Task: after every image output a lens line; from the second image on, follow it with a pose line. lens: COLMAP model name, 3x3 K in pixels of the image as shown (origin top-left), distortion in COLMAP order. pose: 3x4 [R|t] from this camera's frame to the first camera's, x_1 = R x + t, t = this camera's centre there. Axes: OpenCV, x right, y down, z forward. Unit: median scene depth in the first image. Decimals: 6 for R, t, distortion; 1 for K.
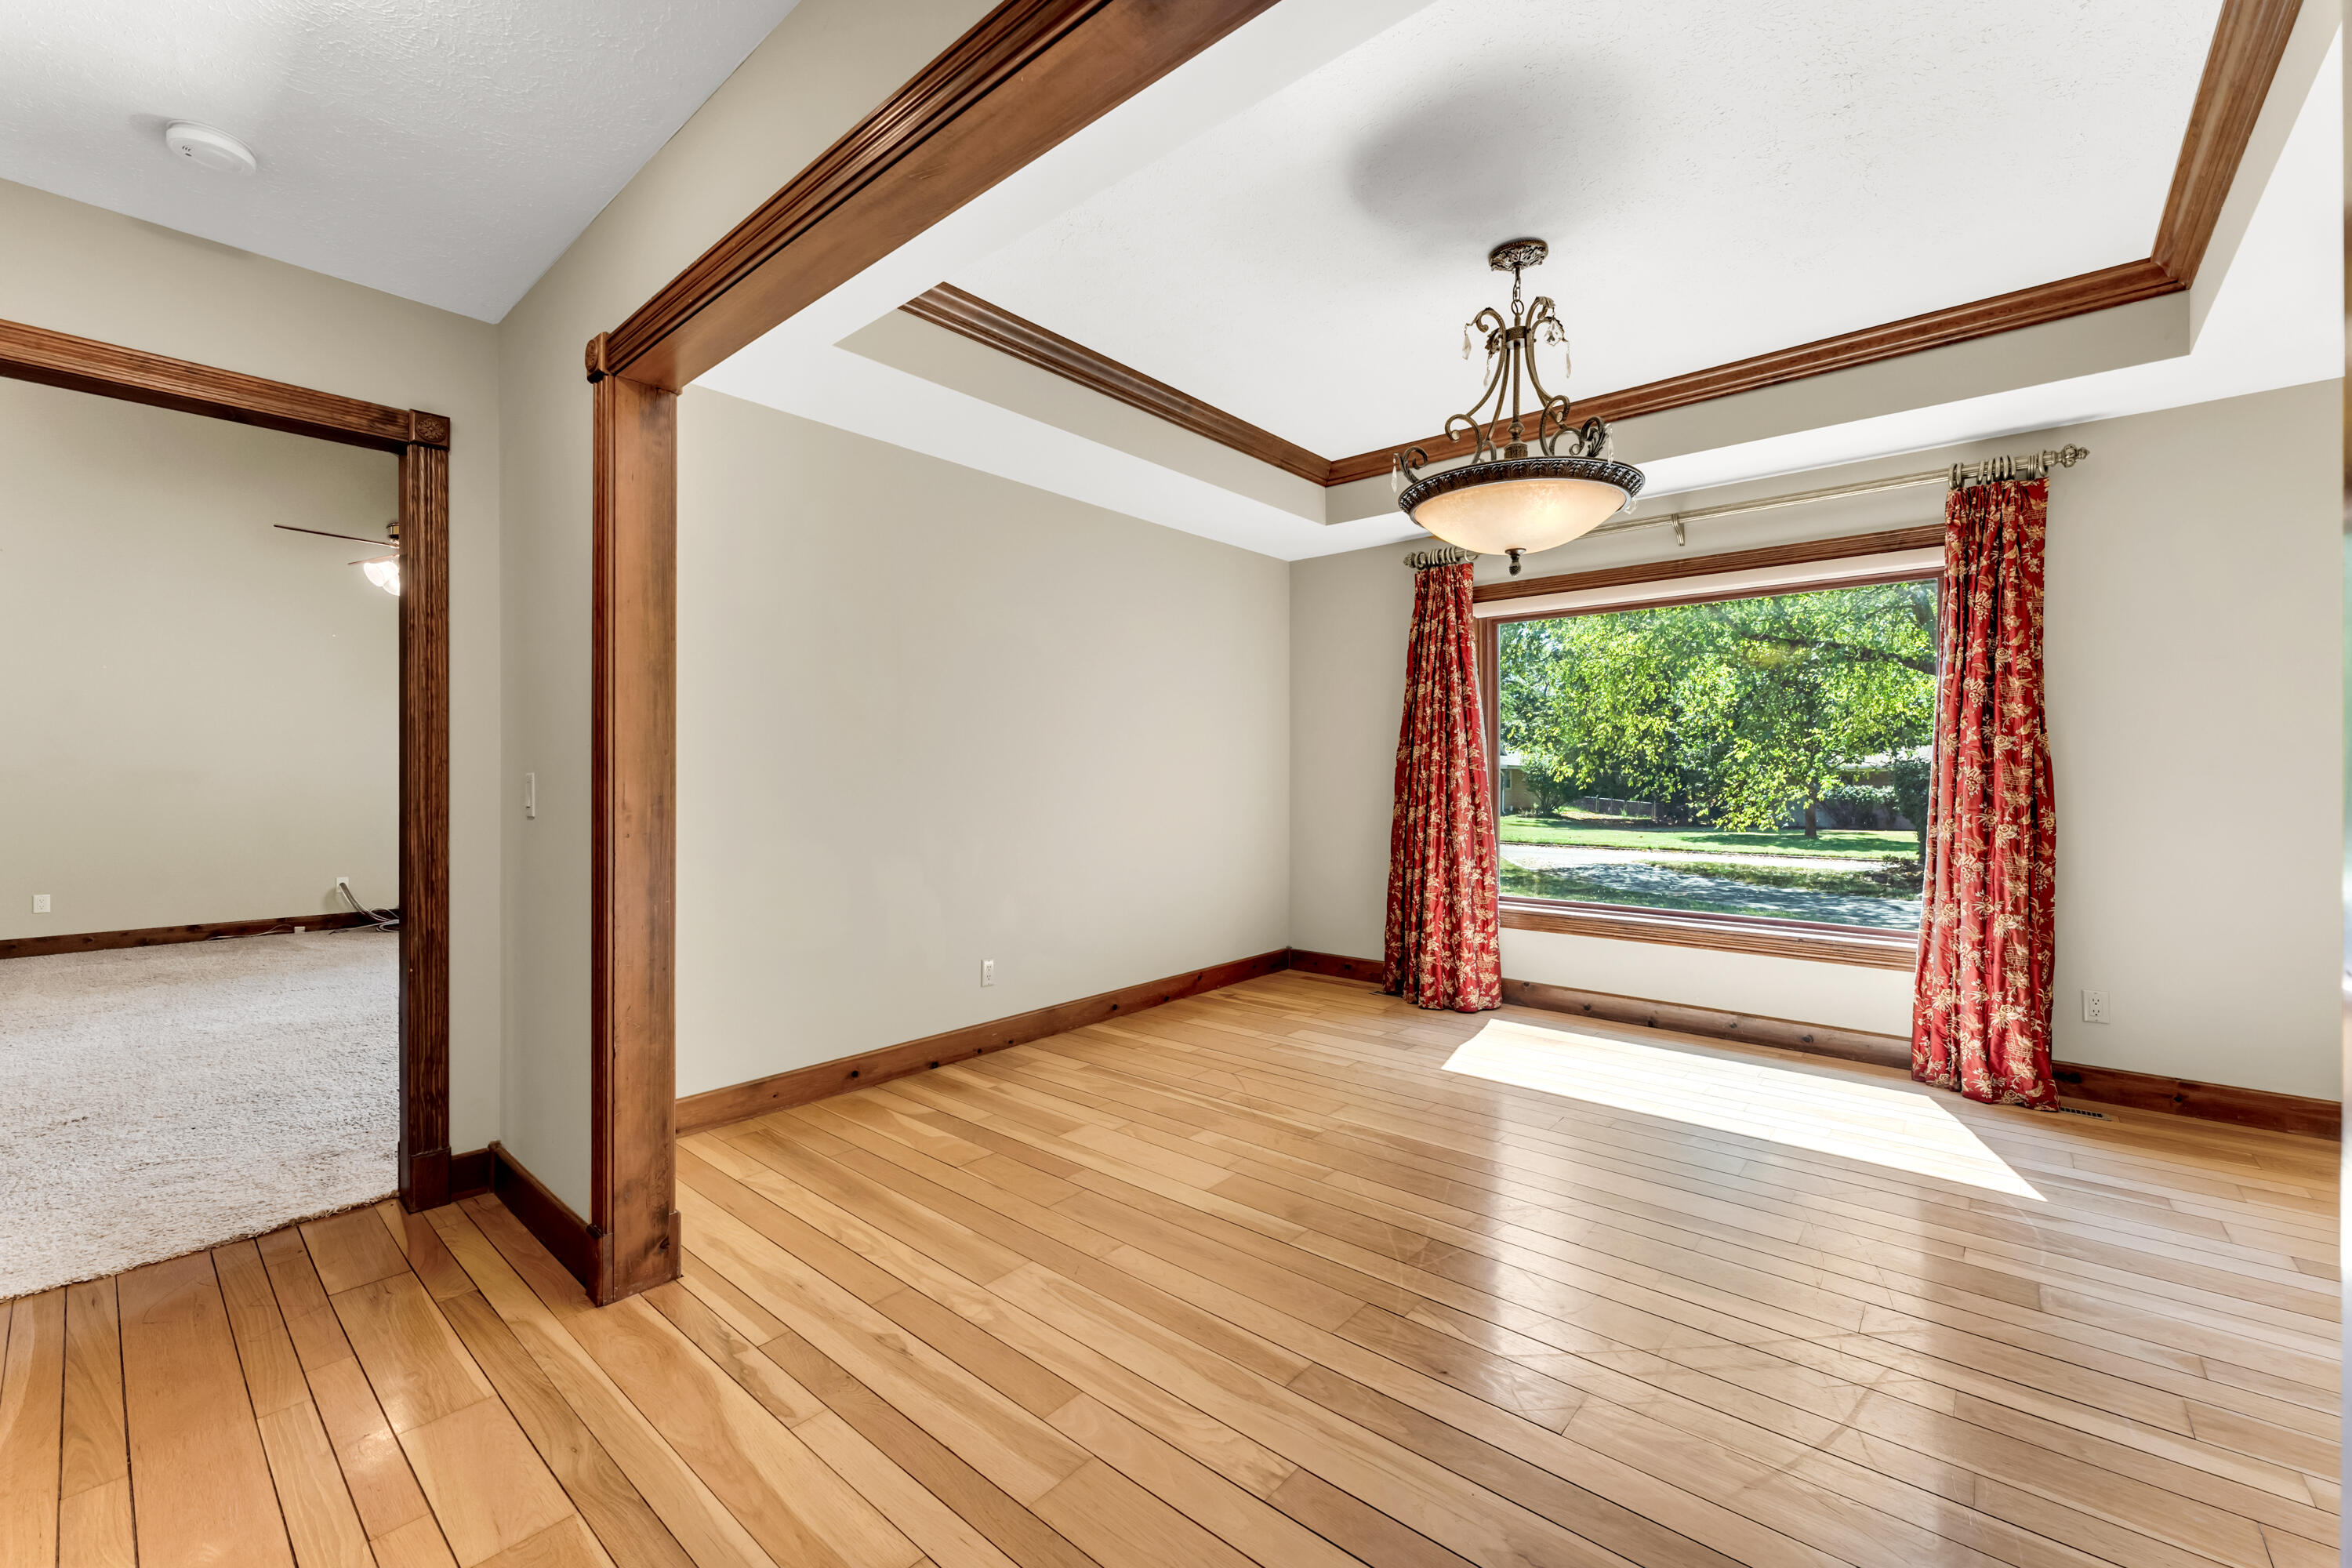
lens RADIAL K [[952.1, 0, 1176.0], [0, 952.1, 784.0], [0, 0, 1]] dist [-0.001288, -0.000258]
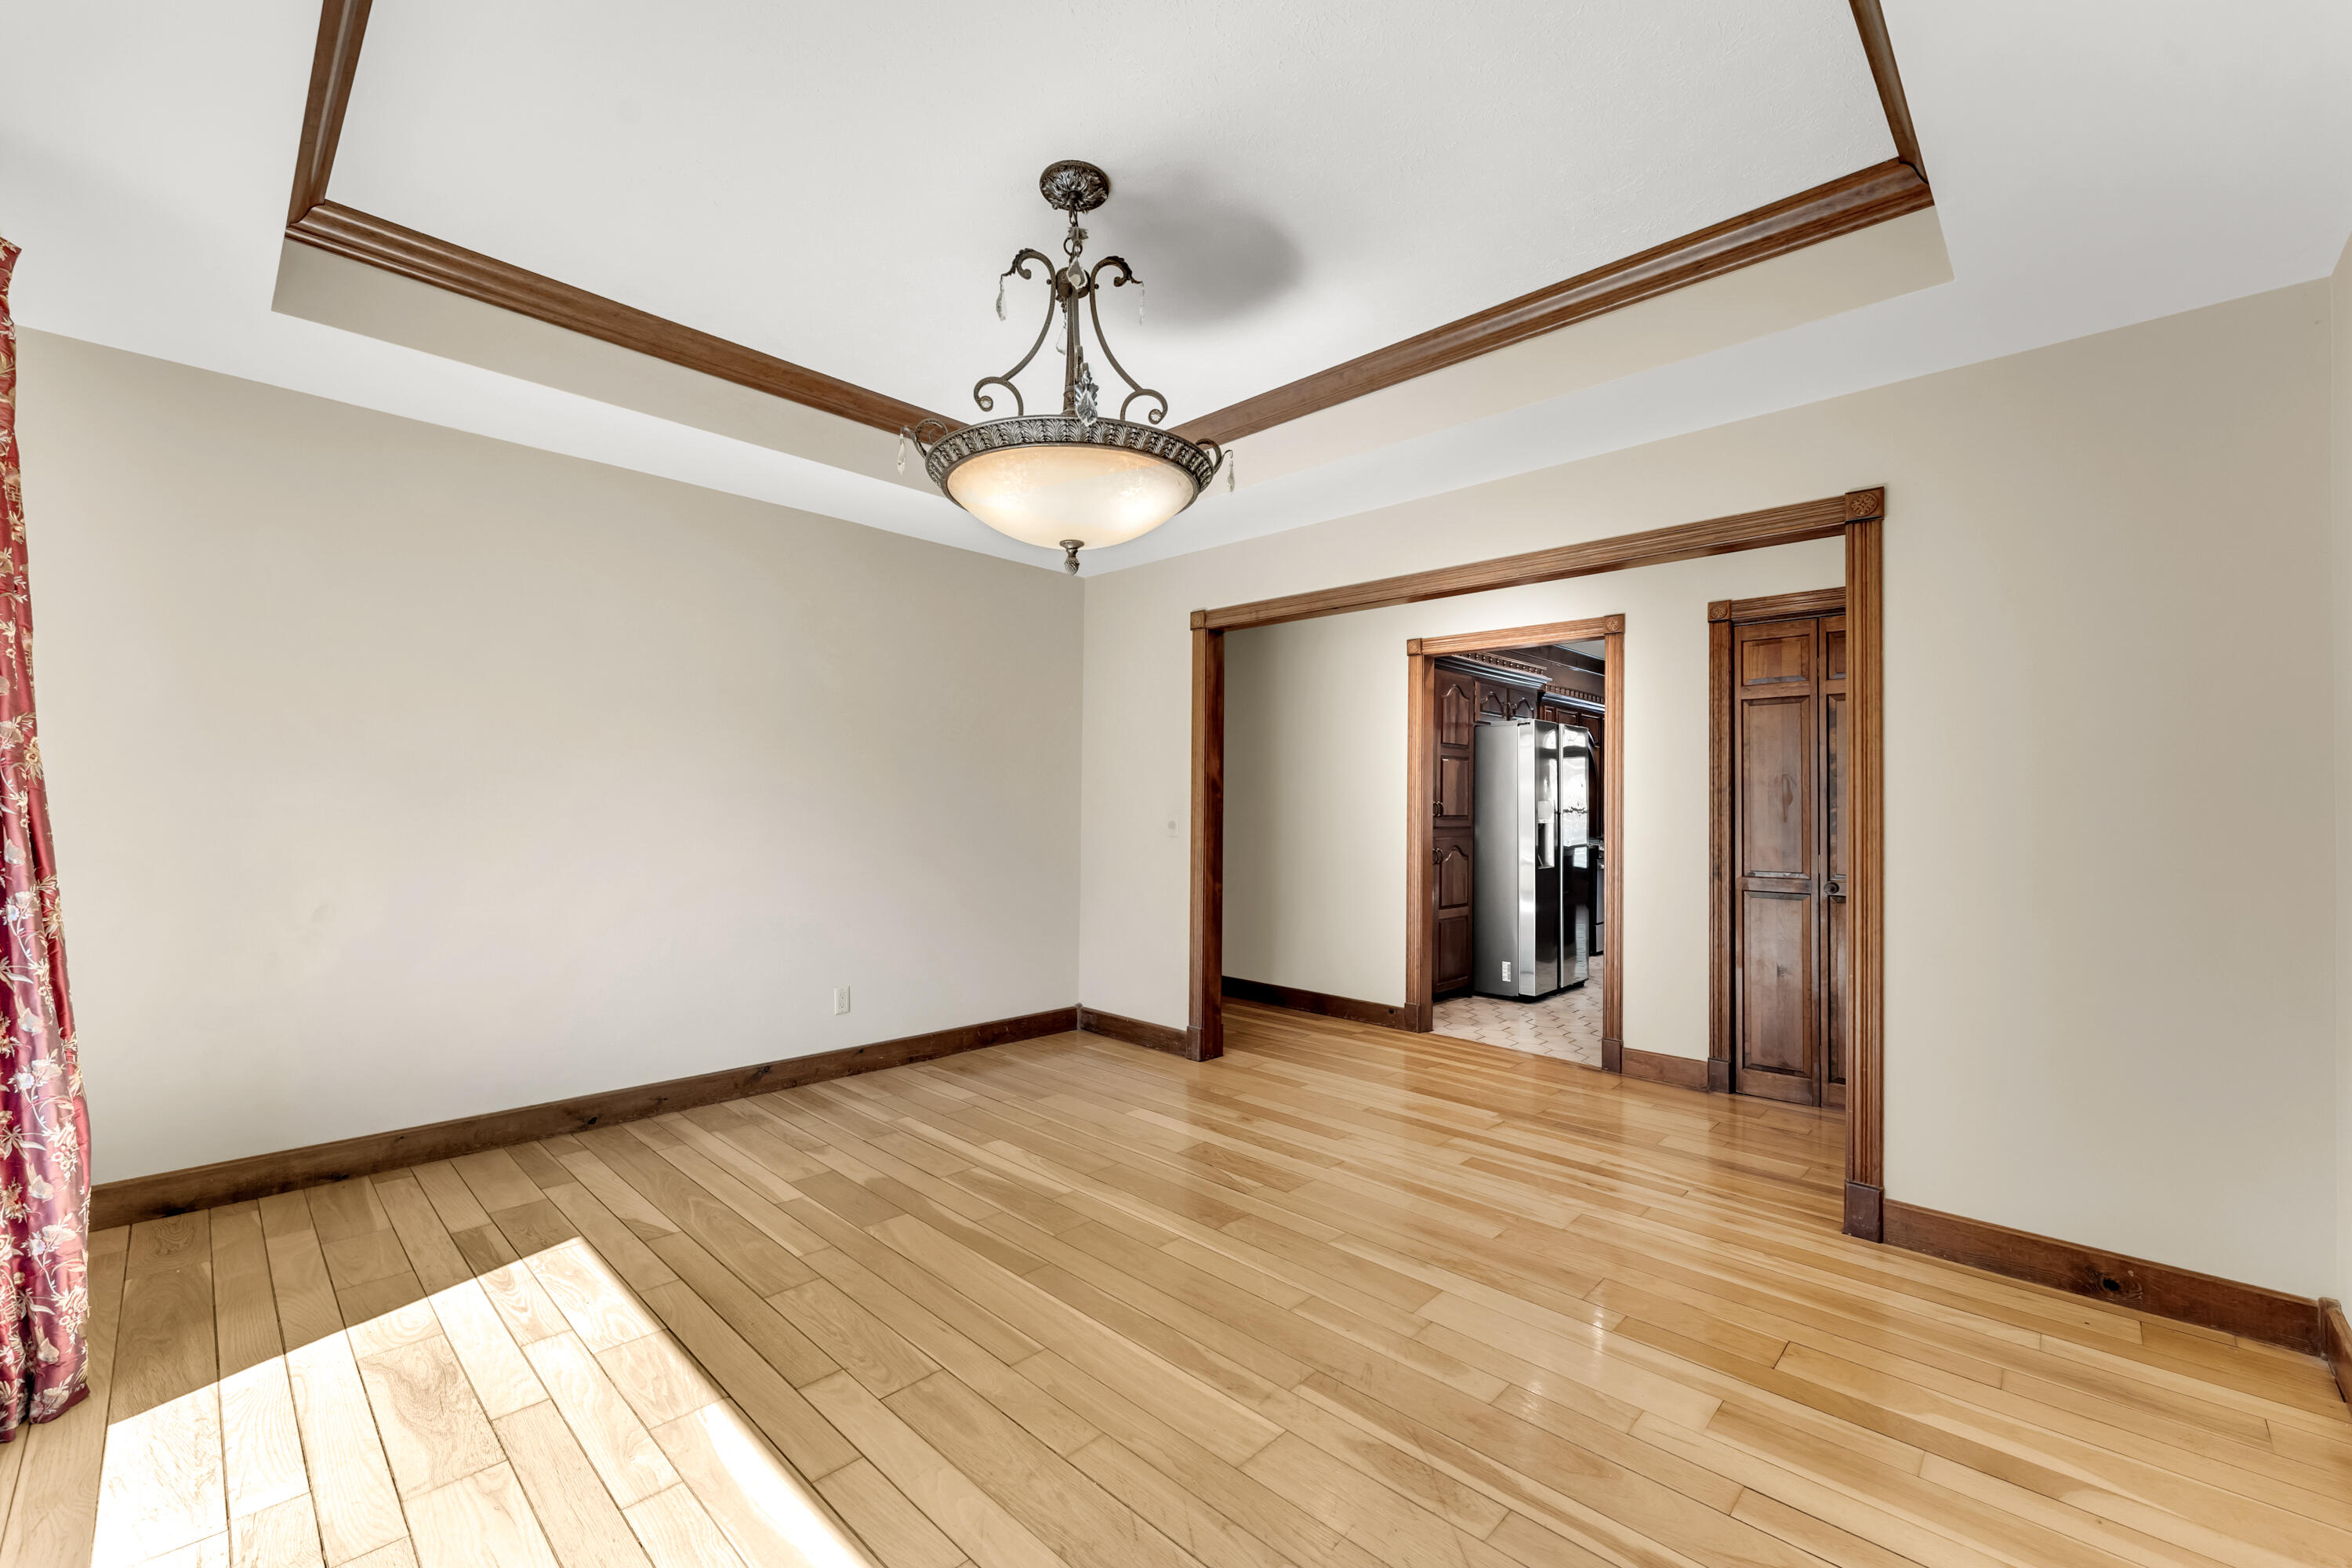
lens RADIAL K [[952.1, 0, 1176.0], [0, 952.1, 784.0], [0, 0, 1]] dist [-0.001288, -0.000258]
pose [[-0.999231, -0.007927, 0.038411, 0.237403], [-0.008691, 0.999767, -0.019771, -0.018740], [-0.038246, -0.020090, -0.999066, 1.817633]]
